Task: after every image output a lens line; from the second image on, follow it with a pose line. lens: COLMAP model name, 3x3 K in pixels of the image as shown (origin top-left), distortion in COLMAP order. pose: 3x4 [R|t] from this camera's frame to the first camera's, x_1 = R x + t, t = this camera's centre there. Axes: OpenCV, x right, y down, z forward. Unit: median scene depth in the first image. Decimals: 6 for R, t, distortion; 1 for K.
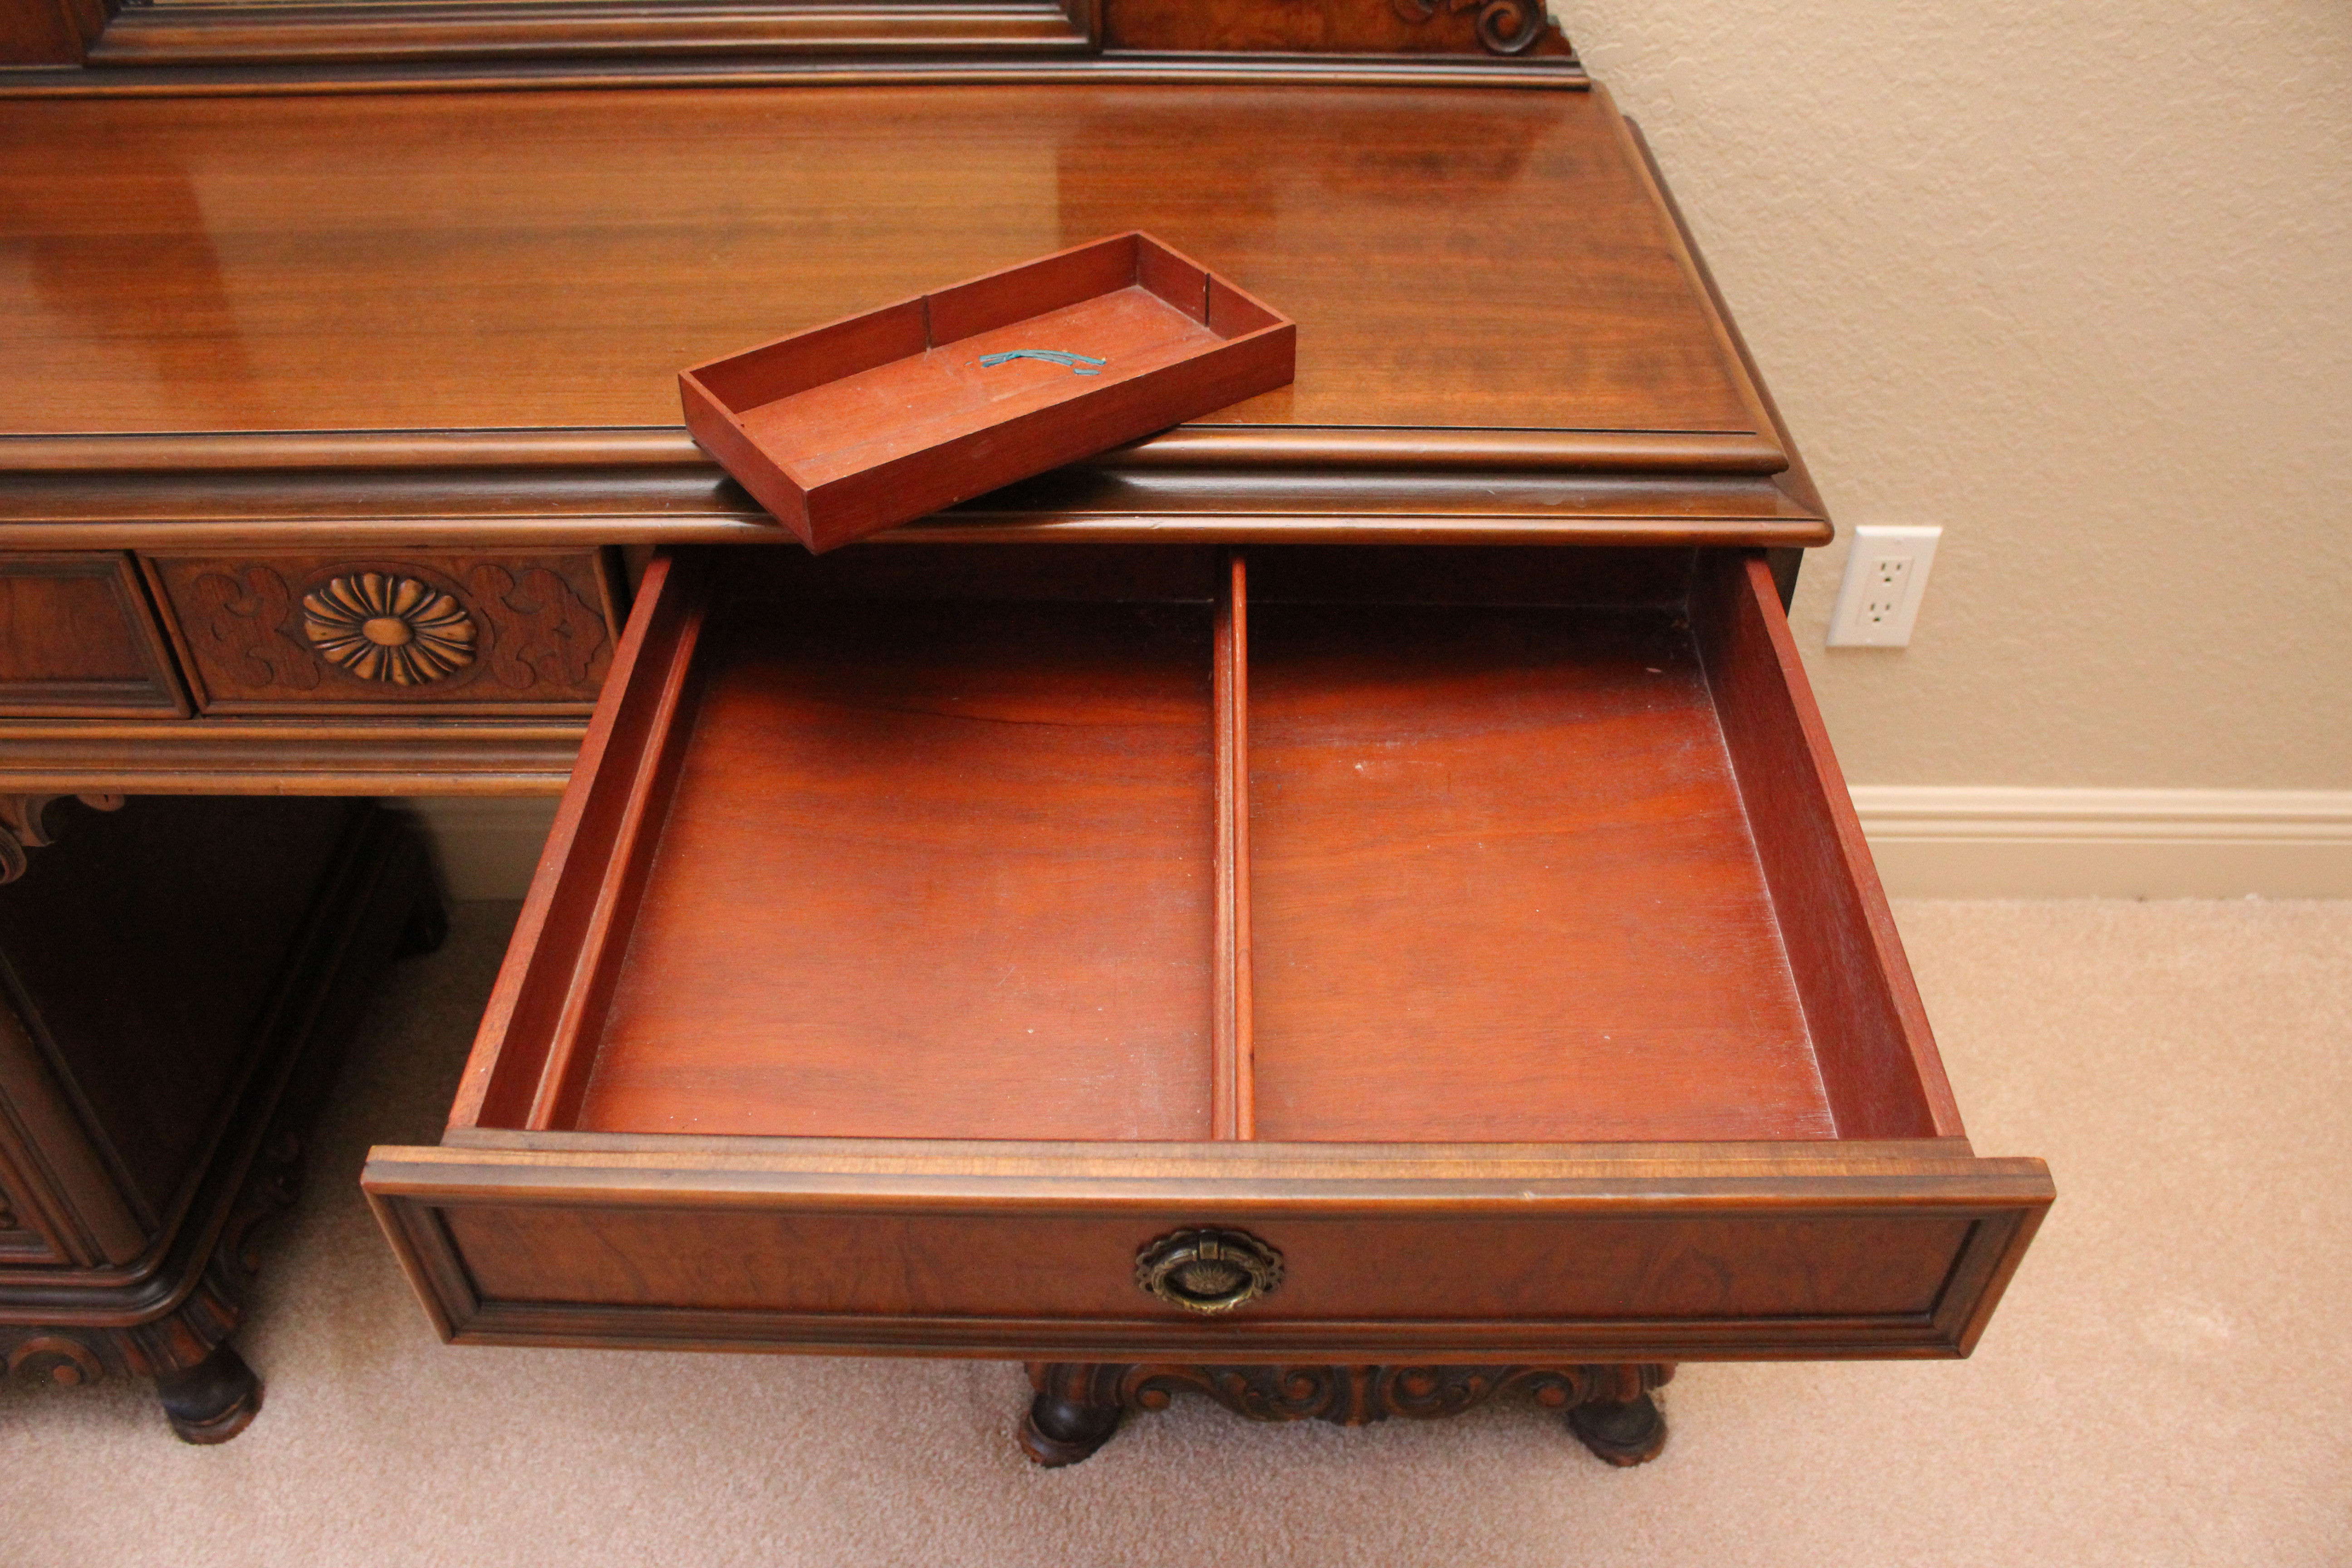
lens RADIAL K [[2005.6, 0, 1176.0], [0, 2005.6, 784.0], [0, 0, 1]] dist [-0.249153, 0.321952]
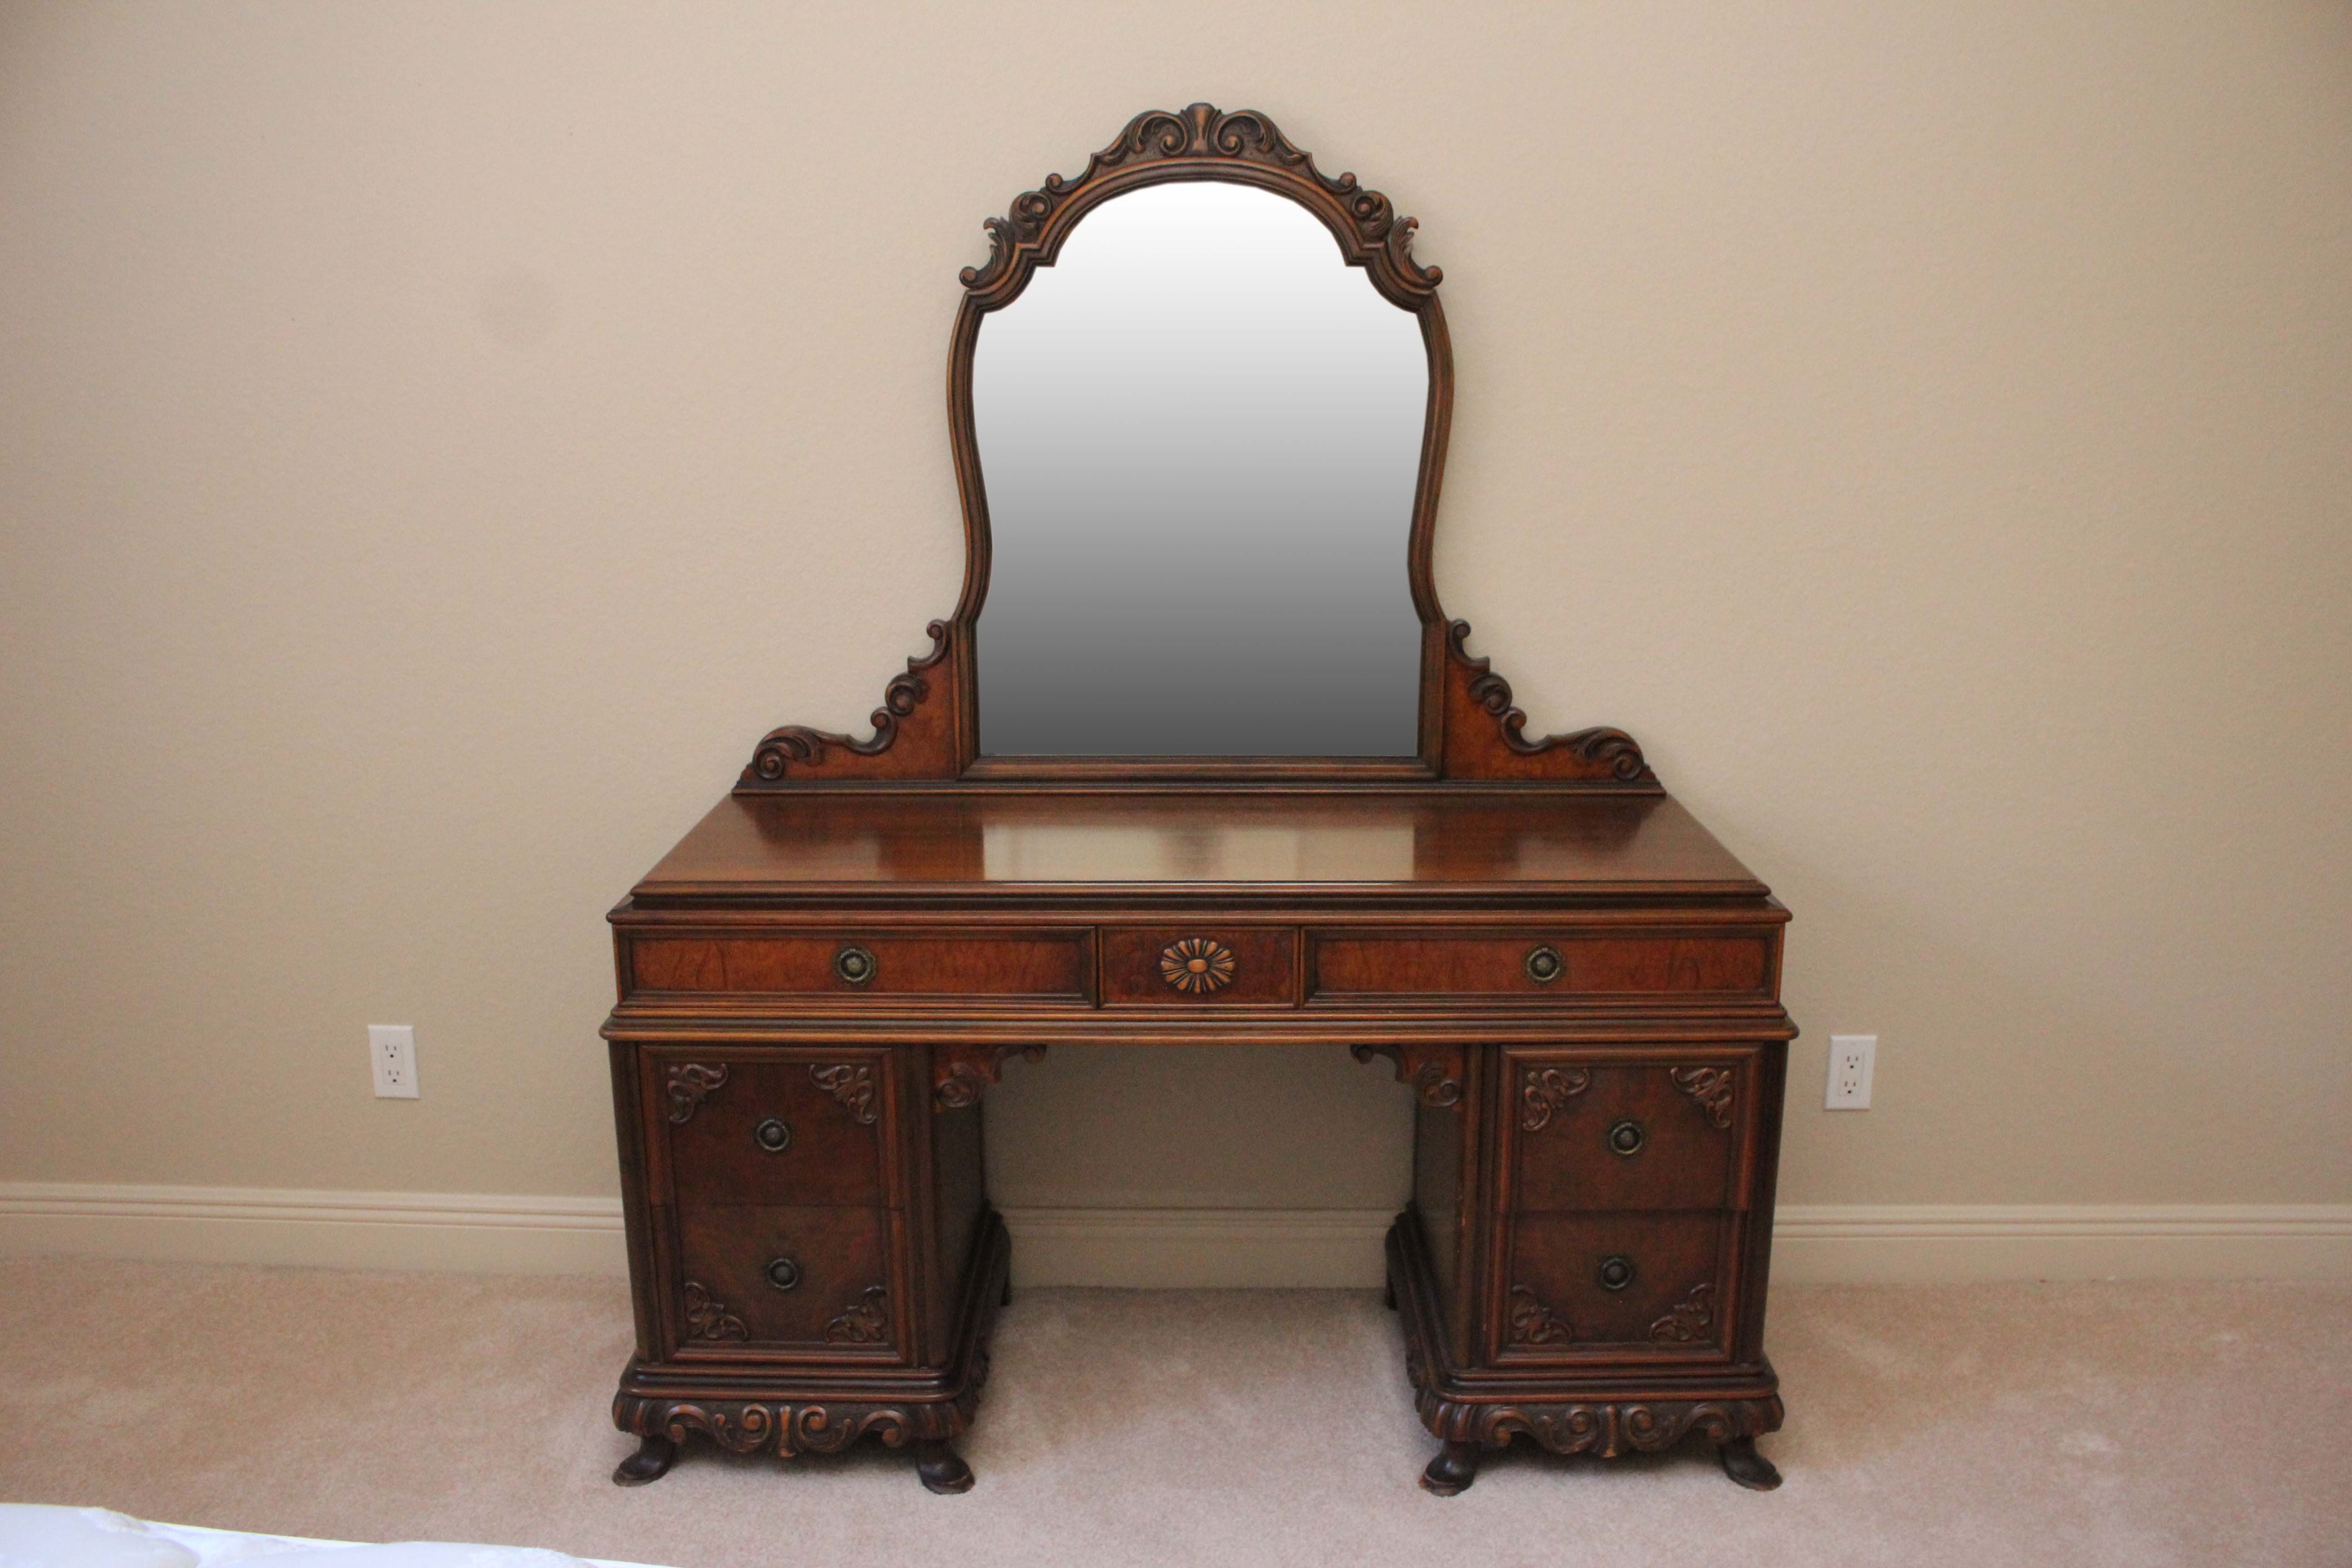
lens RADIAL K [[2005.6, 0, 1176.0], [0, 2005.6, 784.0], [0, 0, 1]] dist [-0.249153, 0.321952]
pose [[0.999769, -0.002868, -0.021306, -0.367979], [-0.006991, 0.893823, -0.448365, 0.789515], [0.020329, 0.448411, 0.893596, -1.235775]]
